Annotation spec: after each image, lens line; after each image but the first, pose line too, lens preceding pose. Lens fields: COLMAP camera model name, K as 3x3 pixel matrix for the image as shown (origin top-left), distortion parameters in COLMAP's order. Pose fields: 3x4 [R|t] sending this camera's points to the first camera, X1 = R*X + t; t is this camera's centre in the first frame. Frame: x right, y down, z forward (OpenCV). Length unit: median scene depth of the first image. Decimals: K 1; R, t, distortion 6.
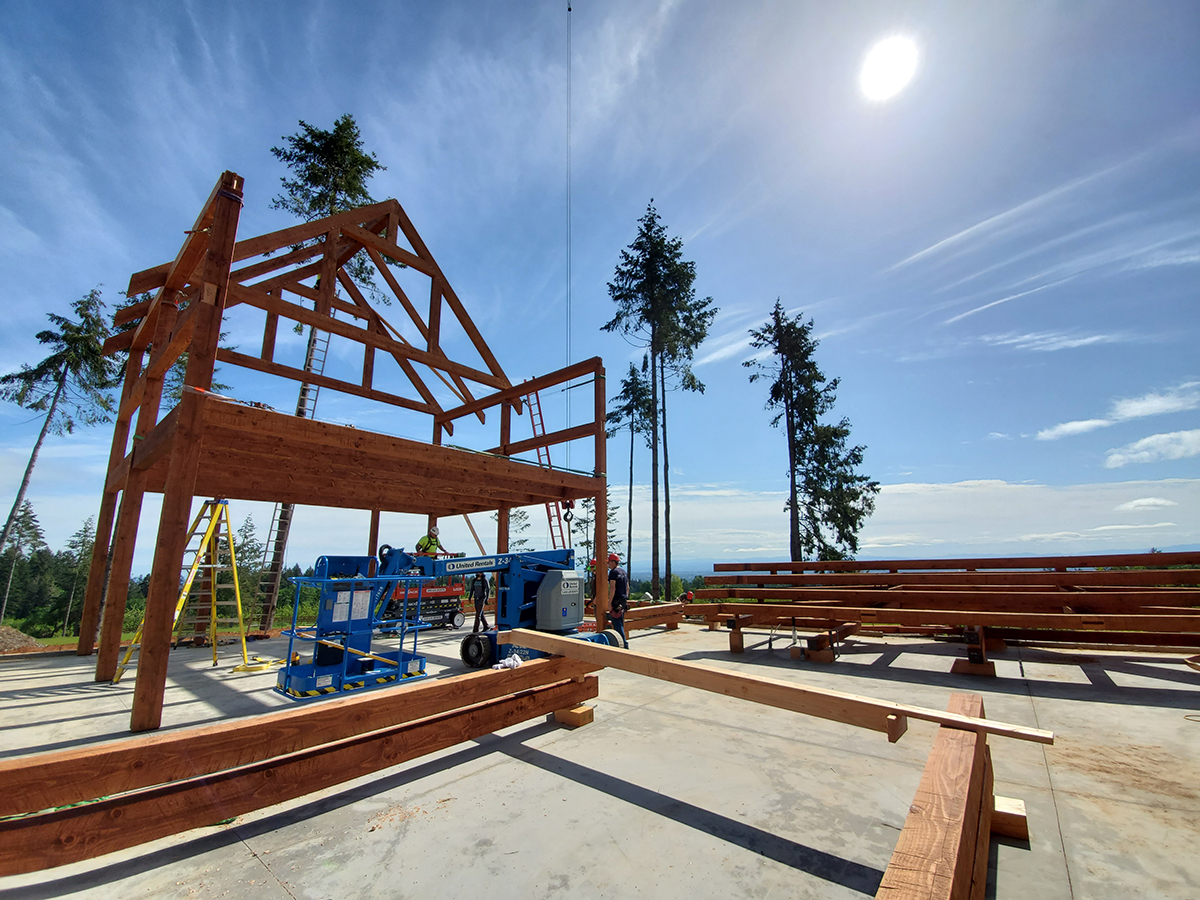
lens RADIAL K [[481.2, 0, 606.1], [0, 481.2, 458.1], [0, 0, 1]] dist [-0.027158, -0.002145]
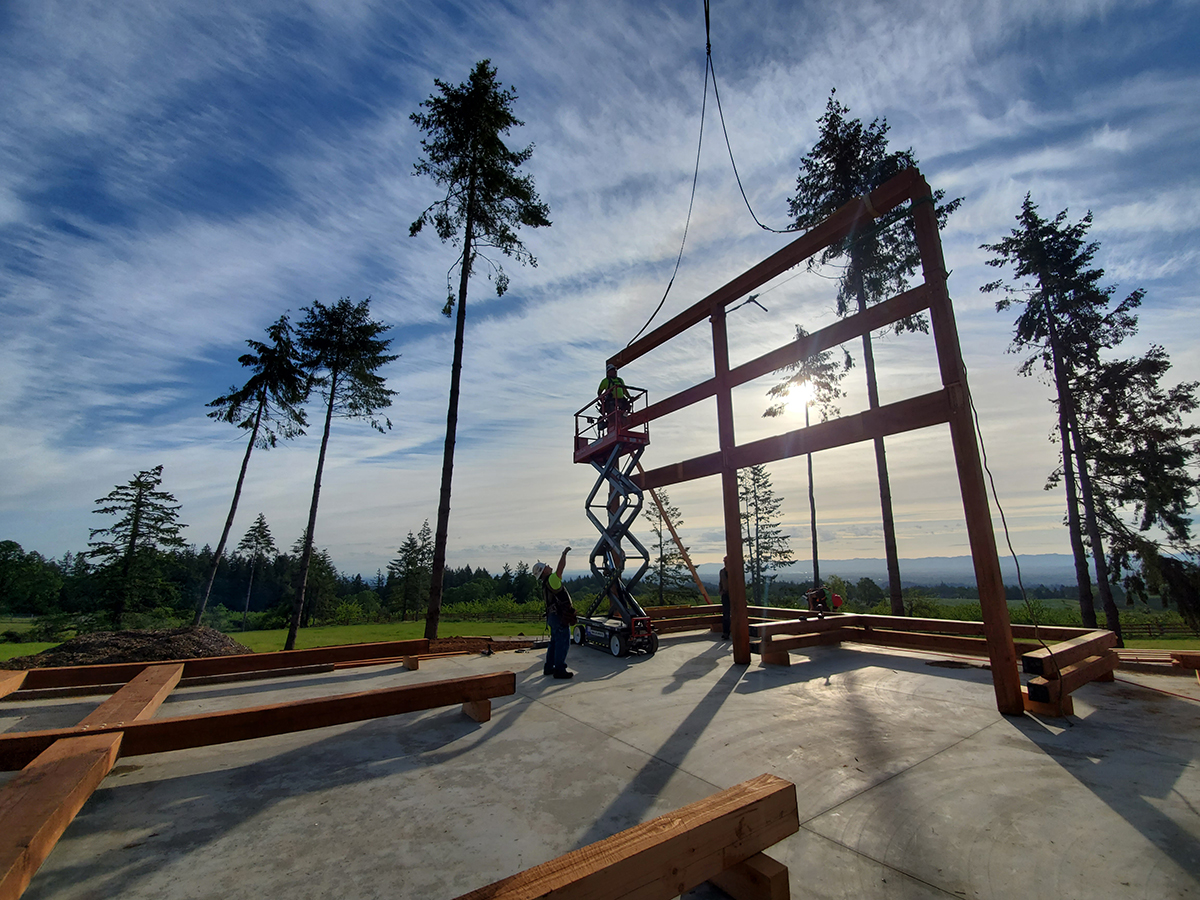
lens RADIAL K [[481.2, 0, 605.8], [0, 481.2, 451.6], [0, 0, 1]] dist [-0.027158, -0.002145]
pose [[0.956921, -0.067015, -0.282510, -0.082583], [0.063842, 0.997751, -0.020433, 0.031032], [0.283244, 0.001517, 0.959047, 0.141669]]
